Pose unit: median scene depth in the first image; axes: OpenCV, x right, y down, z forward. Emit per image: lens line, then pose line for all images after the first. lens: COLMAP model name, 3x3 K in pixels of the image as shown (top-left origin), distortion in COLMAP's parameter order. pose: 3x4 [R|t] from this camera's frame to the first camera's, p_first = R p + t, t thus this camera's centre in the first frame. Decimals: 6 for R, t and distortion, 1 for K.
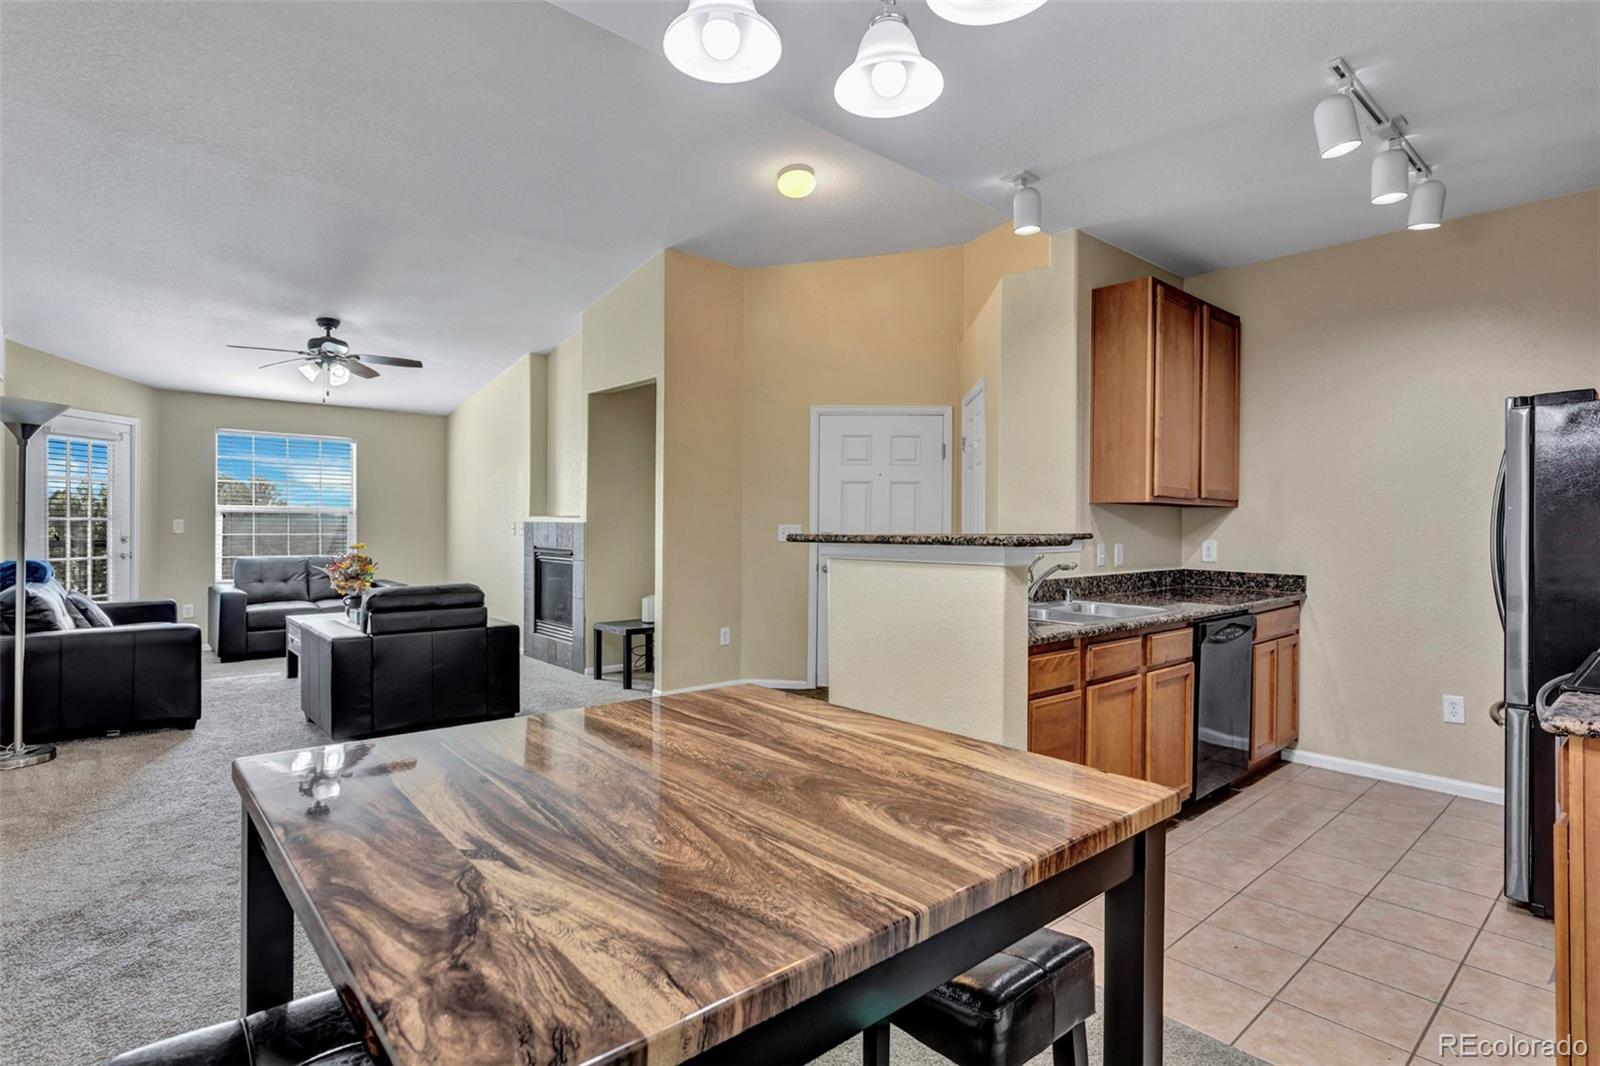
lens RADIAL K [[800.8, 0, 797.8], [0, 800.8, 517.2], [0, 0, 1]] dist [-0.013247, 0.009892]
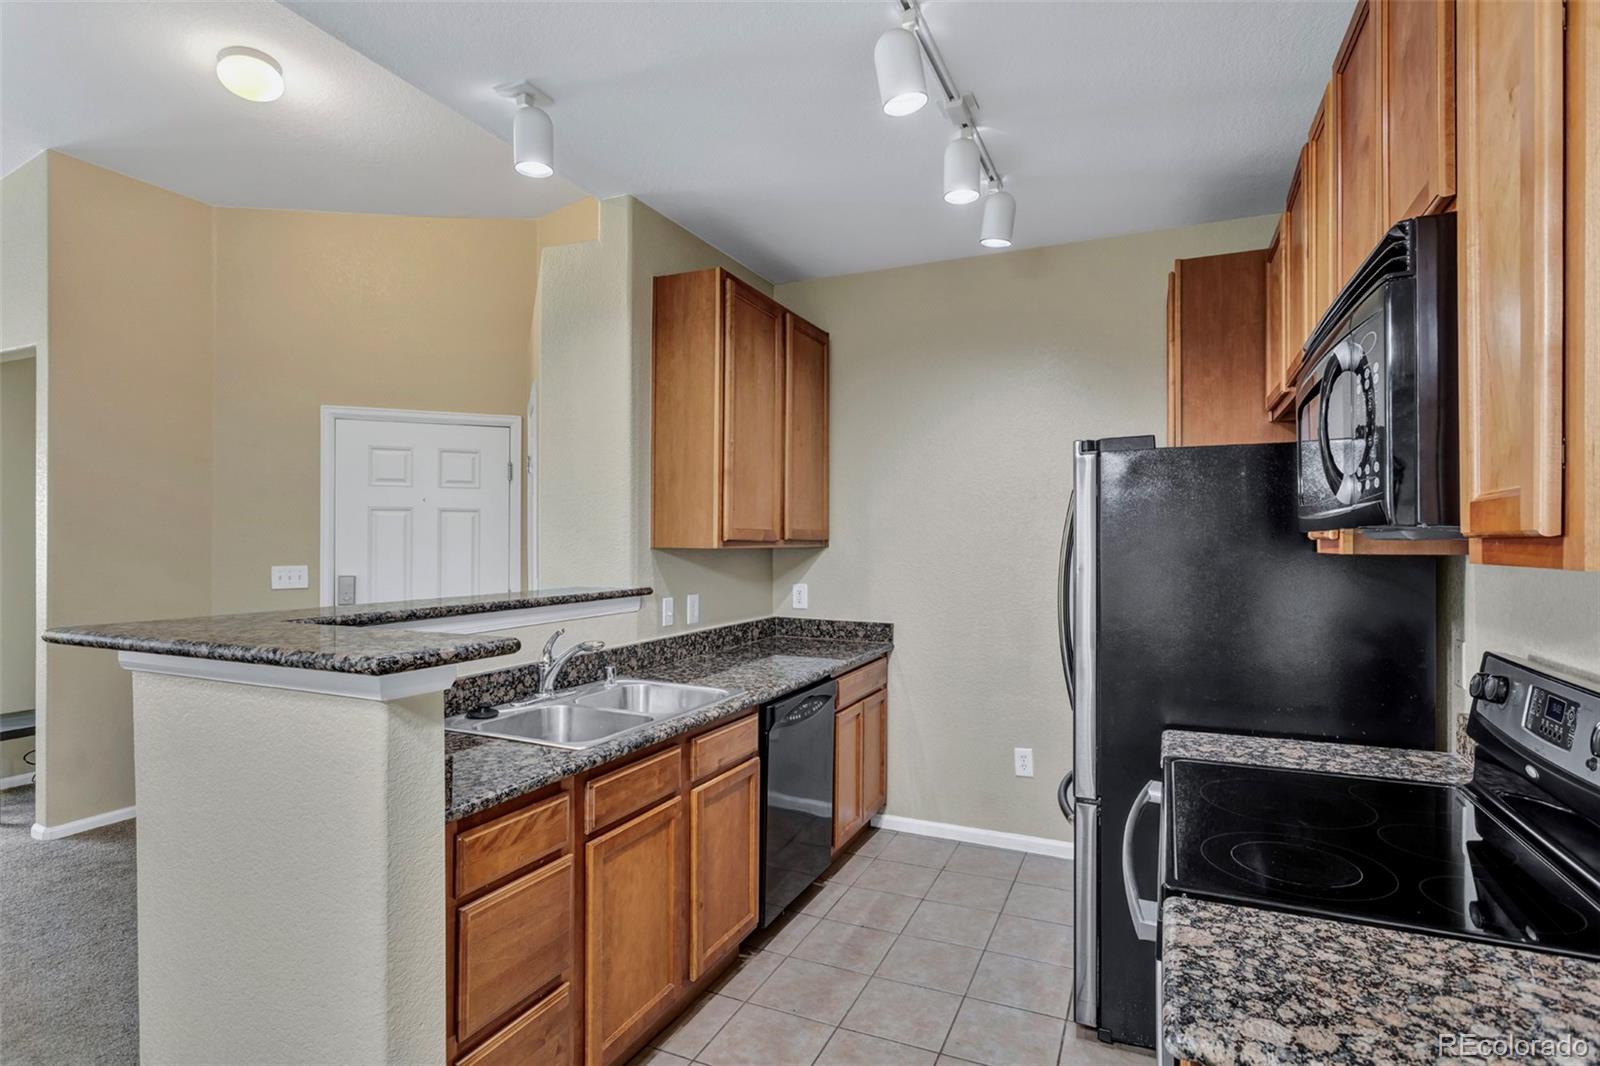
lens RADIAL K [[800.8, 0, 797.8], [0, 800.8, 517.2], [0, 0, 1]] dist [-0.013247, 0.009892]
pose [[0.913836, 0.007588, 0.406013, 0.175839], [-0.000618, 0.999850, -0.017296, -0.034185], [-0.406083, 0.015555, 0.913704, 0.220261]]
